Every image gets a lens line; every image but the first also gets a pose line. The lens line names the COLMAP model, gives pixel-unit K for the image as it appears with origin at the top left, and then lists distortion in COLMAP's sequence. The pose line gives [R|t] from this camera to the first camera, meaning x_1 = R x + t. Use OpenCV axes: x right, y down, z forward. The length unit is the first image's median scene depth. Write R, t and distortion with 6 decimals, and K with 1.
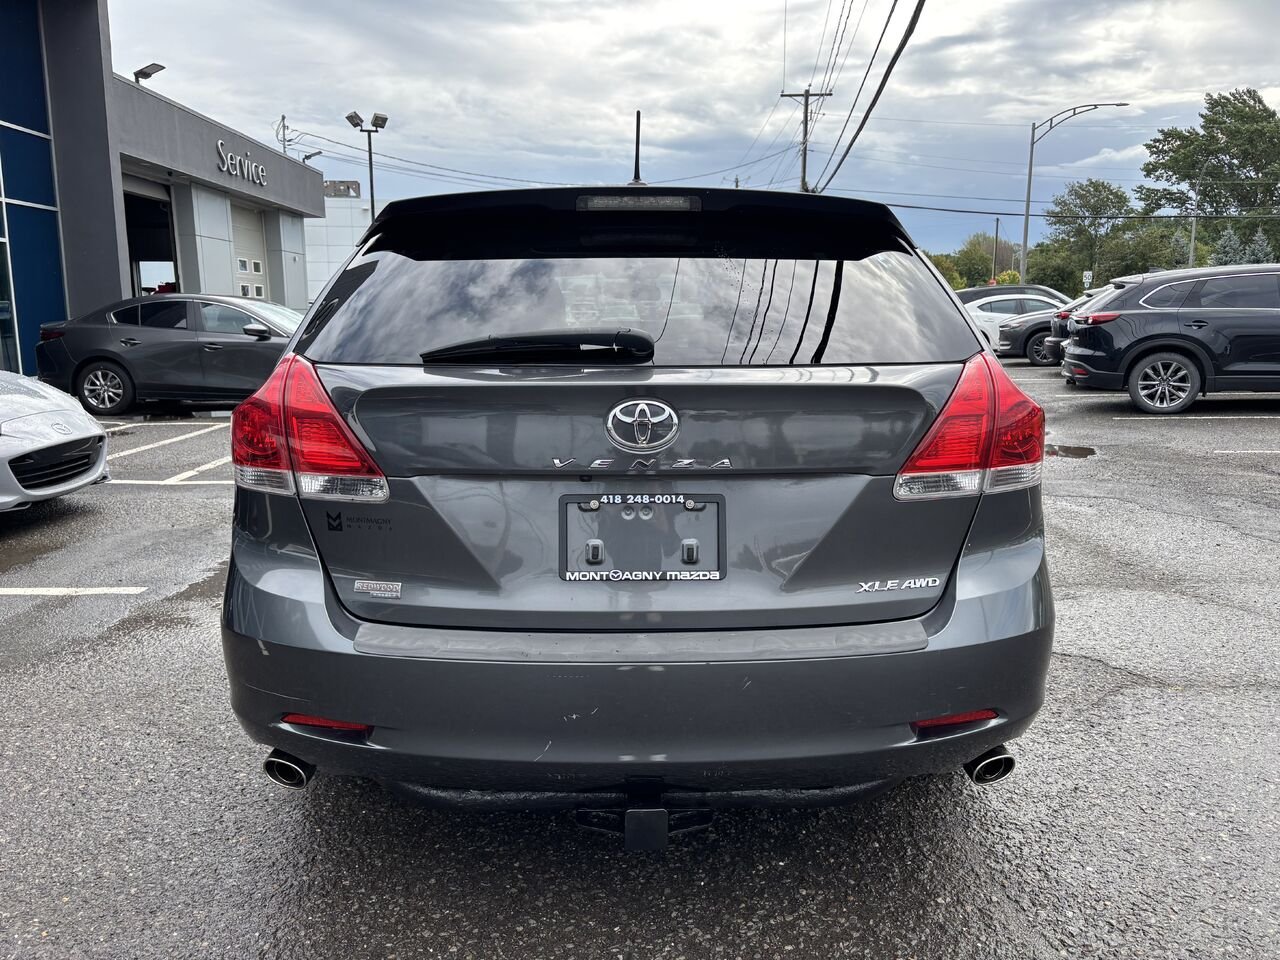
lens RADIAL K [[976.5, 0, 656.2], [0, 976.5, 496.5], [0, 0, 1]] dist [0.037371, -0.030772]
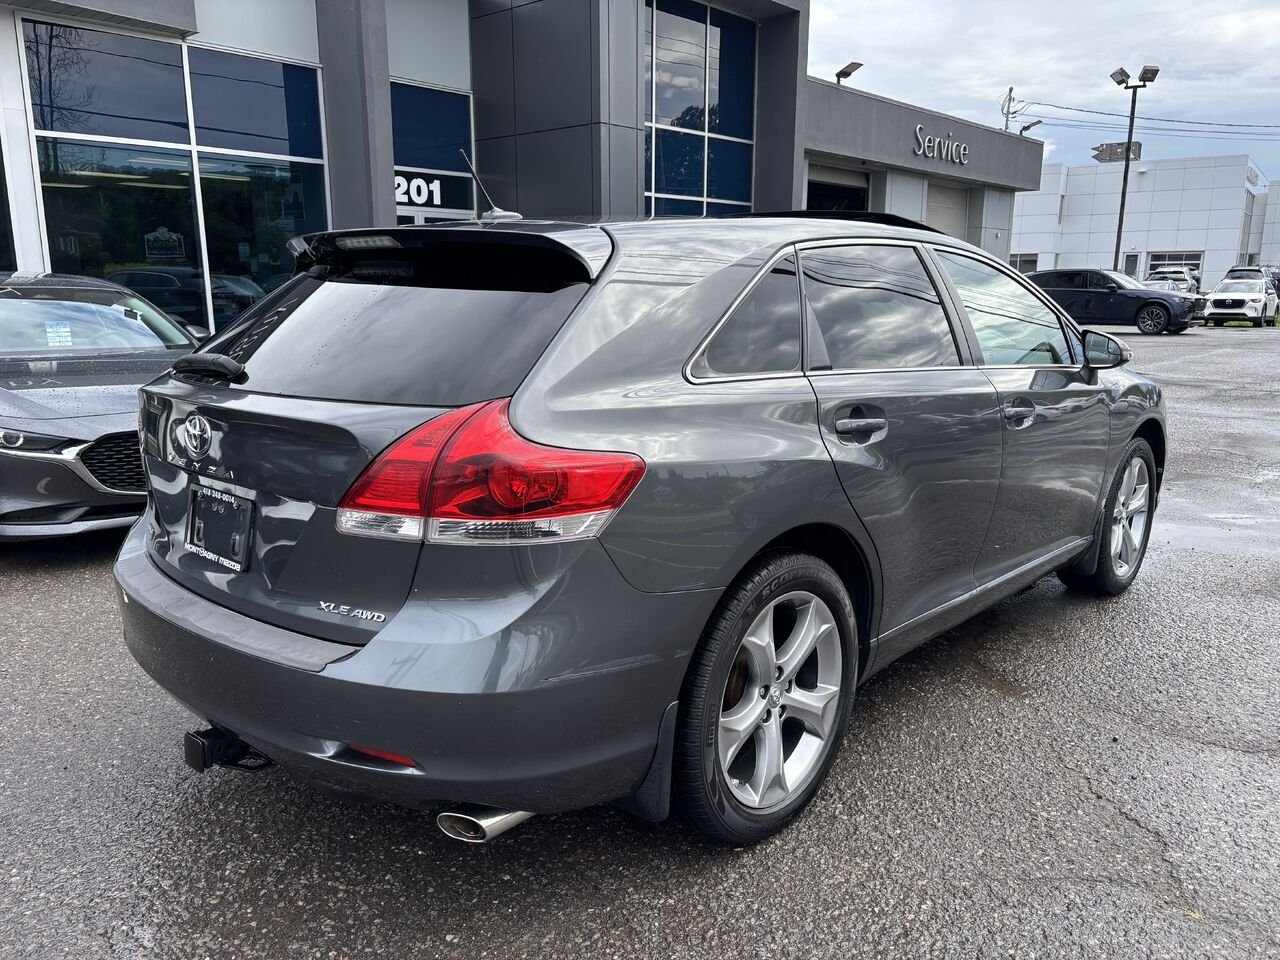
lens RADIAL K [[968.1, 0, 618.6], [0, 968.1, 511.0], [0, 0, 1]] dist [0.037132, -0.037082]
pose [[0.712336, 0.159114, -0.683565, 0.101073], [-0.129449, 0.987039, 0.094857, -0.013522], [0.689798, 0.020917, 0.723700, 0.038786]]
